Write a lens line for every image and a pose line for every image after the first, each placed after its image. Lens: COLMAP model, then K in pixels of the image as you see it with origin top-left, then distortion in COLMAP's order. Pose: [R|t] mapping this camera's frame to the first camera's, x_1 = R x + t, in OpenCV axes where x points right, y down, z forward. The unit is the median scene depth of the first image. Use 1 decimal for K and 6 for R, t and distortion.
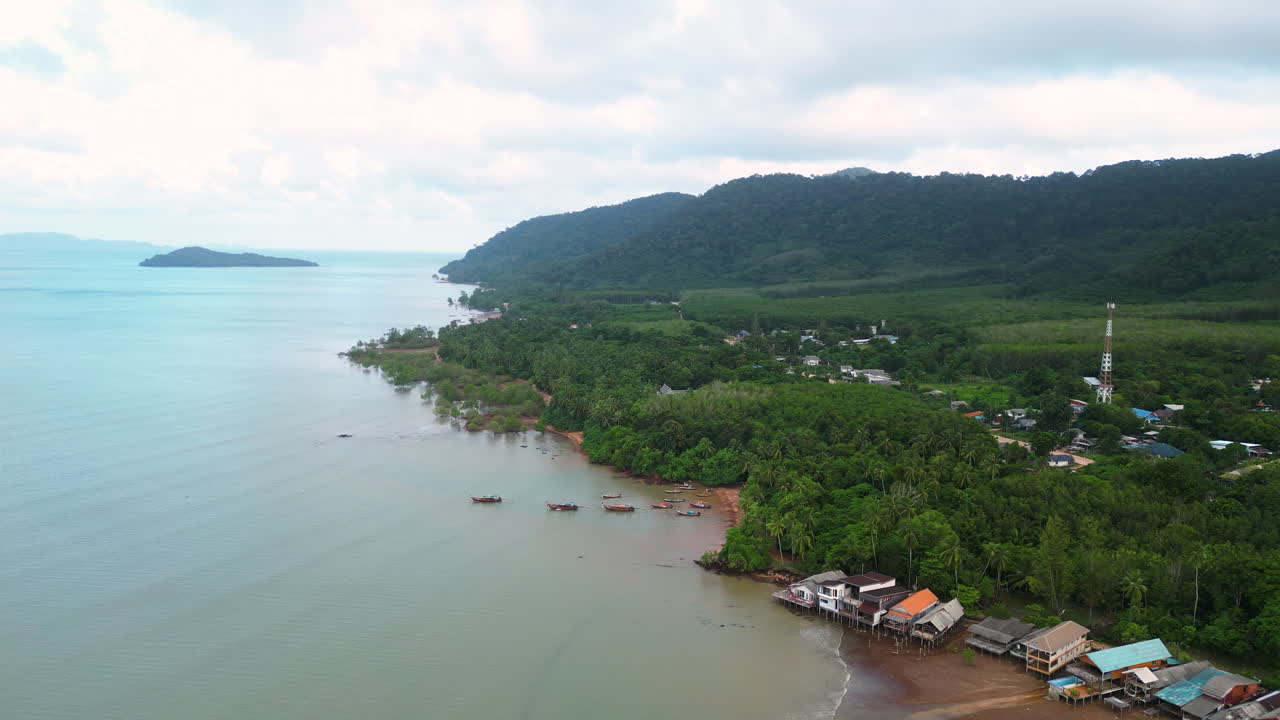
lens RADIAL K [[888.2, 0, 640.0], [0, 888.2, 360.0], [0, 0, 1]] dist [0.007568, -0.004055]
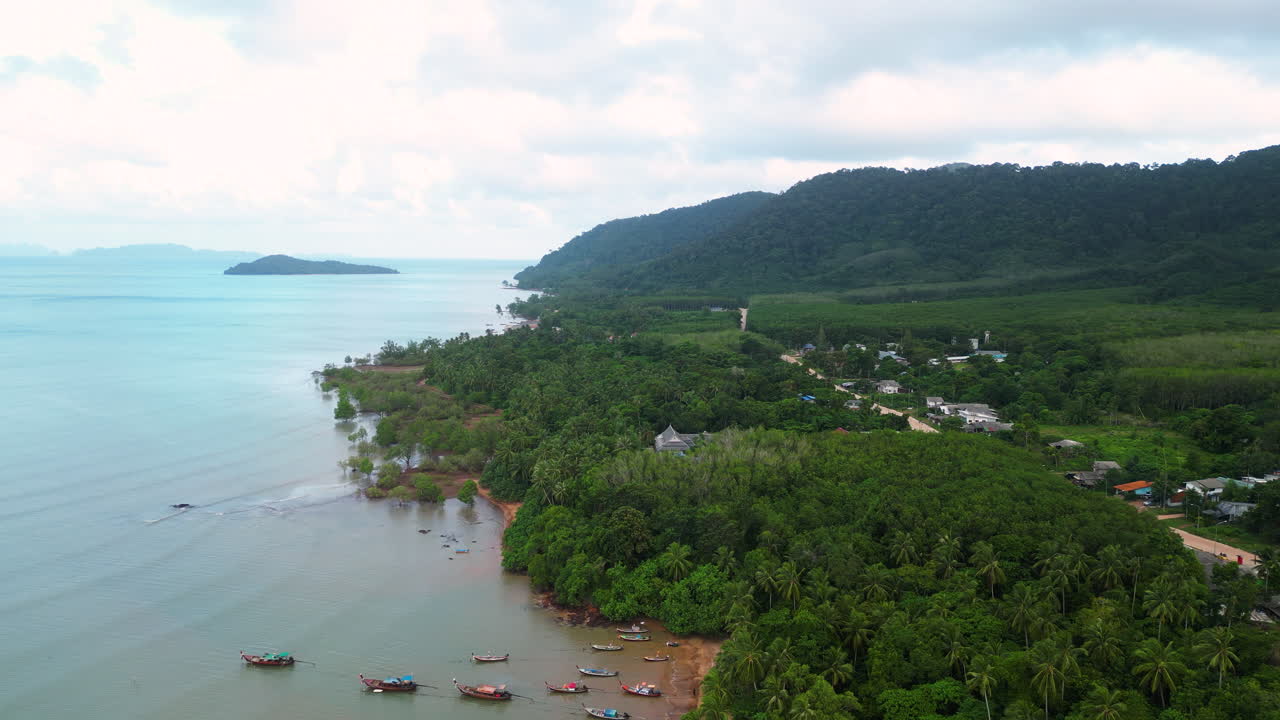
lens RADIAL K [[888.2, 0, 640.0], [0, 888.2, 360.0], [0, 0, 1]] dist [0.007568, -0.004055]
pose [[0.994550, 0.003022, -0.104213, 0.030045], [-0.003705, 0.999973, -0.006360, -0.008224], [0.104191, 0.006712, 0.994535, 0.110514]]
